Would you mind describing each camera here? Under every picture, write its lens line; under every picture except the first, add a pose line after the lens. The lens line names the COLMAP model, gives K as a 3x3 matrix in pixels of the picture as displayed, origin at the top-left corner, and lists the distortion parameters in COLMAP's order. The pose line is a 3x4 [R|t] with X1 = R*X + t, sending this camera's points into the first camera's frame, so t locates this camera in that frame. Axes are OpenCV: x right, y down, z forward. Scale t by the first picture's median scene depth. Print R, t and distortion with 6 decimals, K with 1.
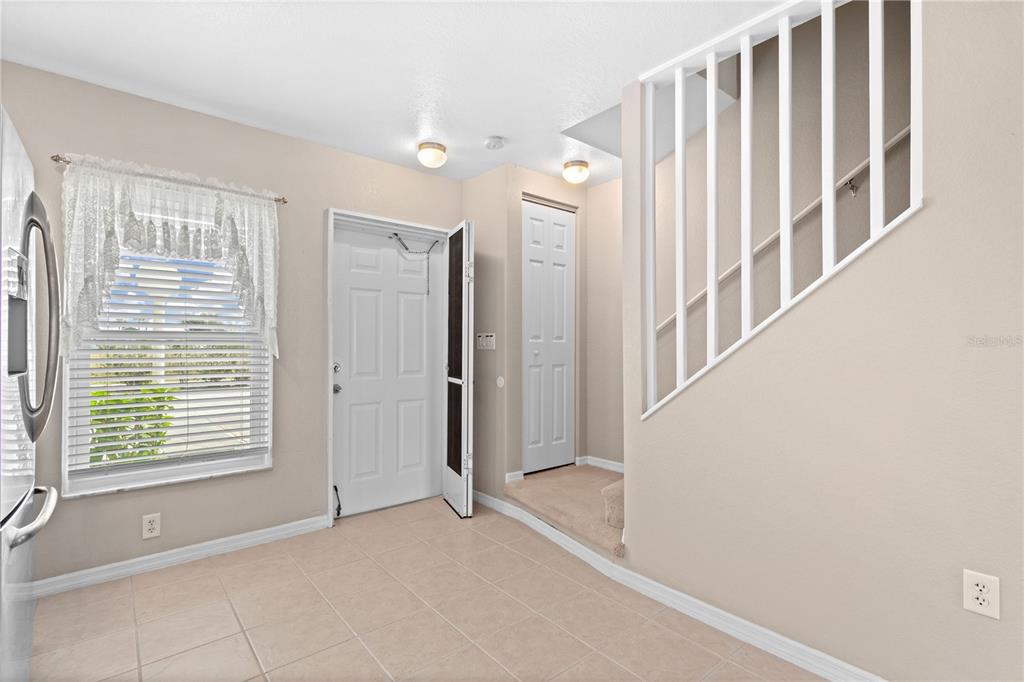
lens RADIAL K [[479.2, 0, 514.0], [0, 479.2, 346.2], [0, 0, 1]] dist [0.015944, -0.000213]
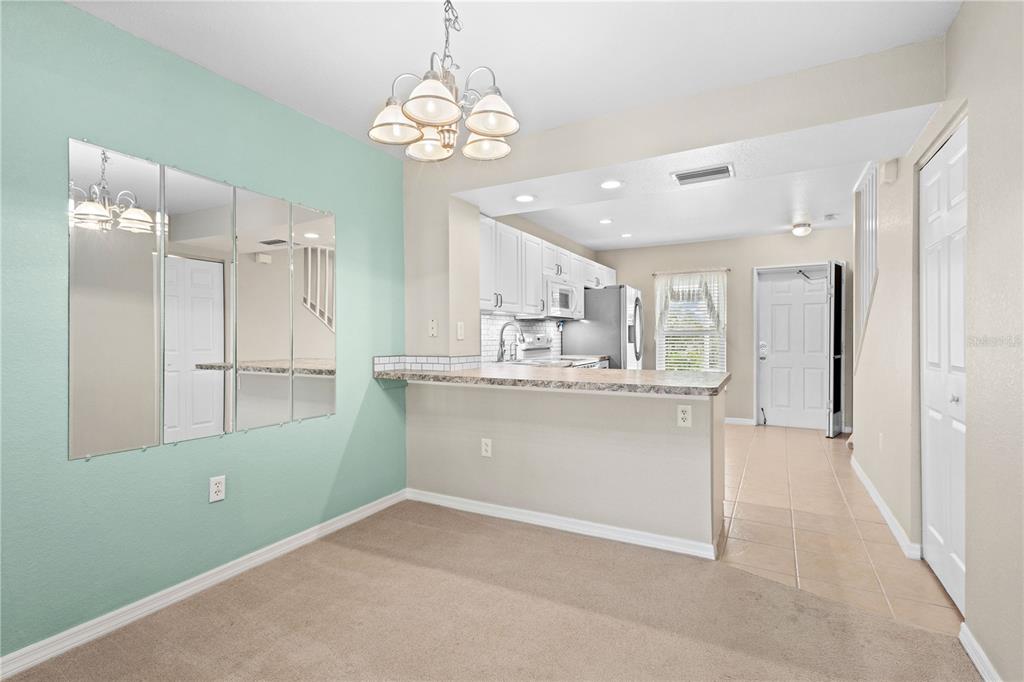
lens RADIAL K [[479.2, 0, 508.2], [0, 479.2, 339.3], [0, 0, 1]] dist [0.015944, -0.000213]
pose [[0.369592, 0.003922, -0.929186, 1.218522], [0.002300, 0.999984, 0.005135, 0.001436], [0.929191, -0.004035, 0.369577, -0.770469]]
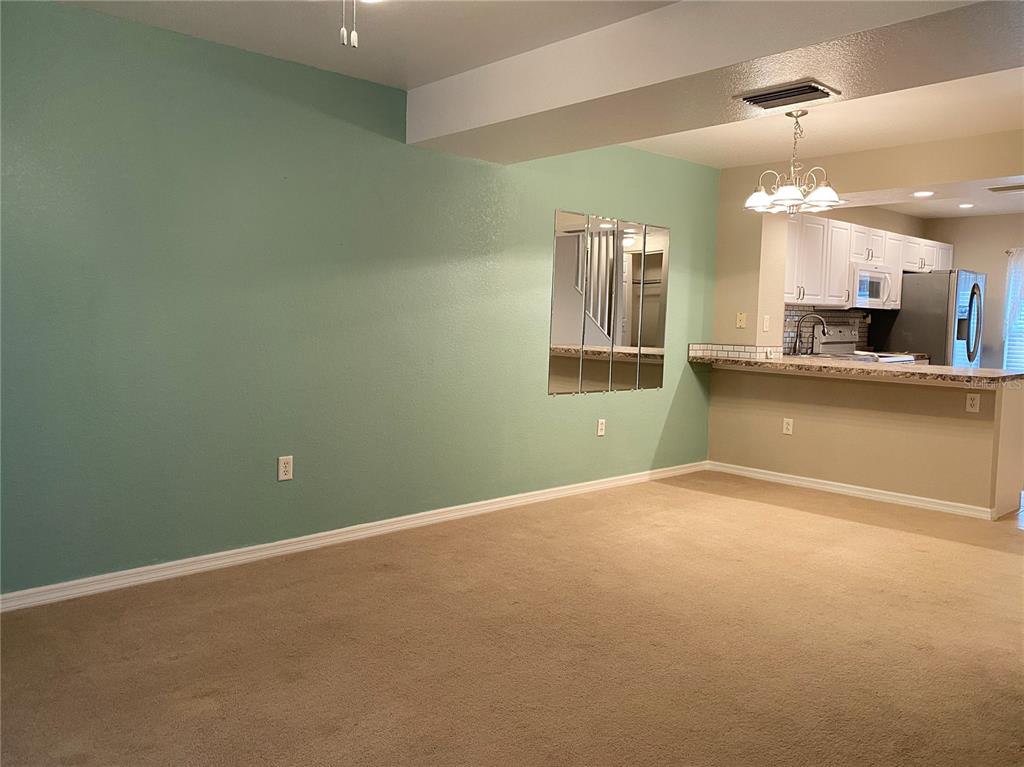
lens RADIAL K [[796.8, 0, 489.1], [0, 796.8, 373.4], [0, 0, 1]] dist [0.023029, -0.026598]
pose [[0.037981, 0.076466, -0.996349, 2.275052], [-0.026031, 0.996805, 0.075509, -0.023358], [0.998939, 0.023068, 0.039850, -1.302598]]
